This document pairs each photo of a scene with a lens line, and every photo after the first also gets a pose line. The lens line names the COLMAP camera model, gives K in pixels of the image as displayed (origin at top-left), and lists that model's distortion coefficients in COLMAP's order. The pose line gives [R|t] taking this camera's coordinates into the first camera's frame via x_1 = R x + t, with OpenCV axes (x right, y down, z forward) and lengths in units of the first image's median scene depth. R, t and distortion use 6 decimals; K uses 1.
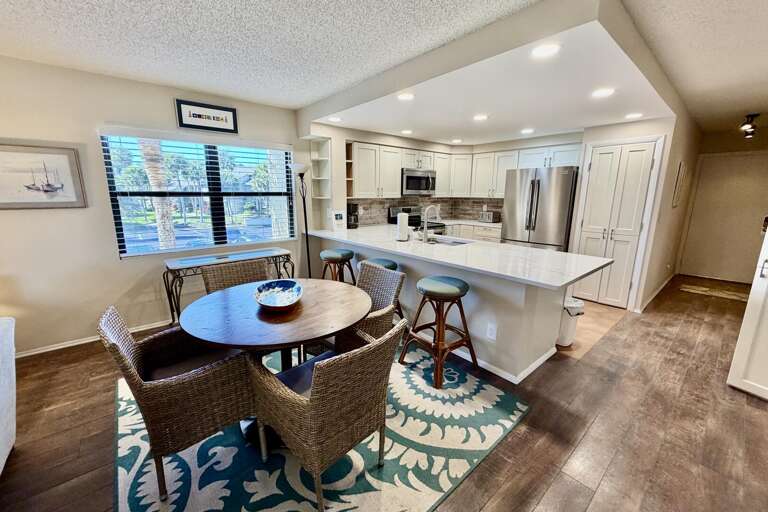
lens RADIAL K [[308.3, 0, 379.8], [0, 308.3, 260.3], [0, 0, 1]] dist [-0.002523, 0.000248]
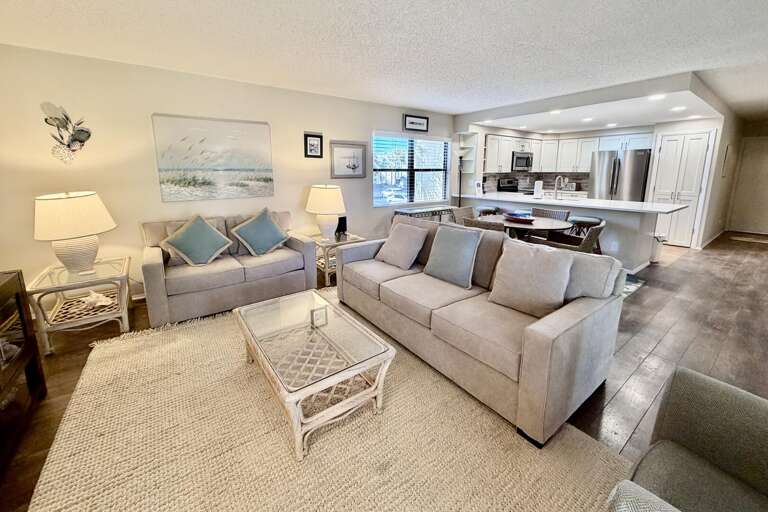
lens RADIAL K [[308.3, 0, 380.5], [0, 308.3, 227.9], [0, 0, 1]] dist [-0.002523, 0.000248]
pose [[0.997344, 0.005198, -0.072643, -0.510110], [-0.007645, 0.999411, -0.033457, 0.119588], [0.072427, 0.033924, 0.996797, -0.511753]]
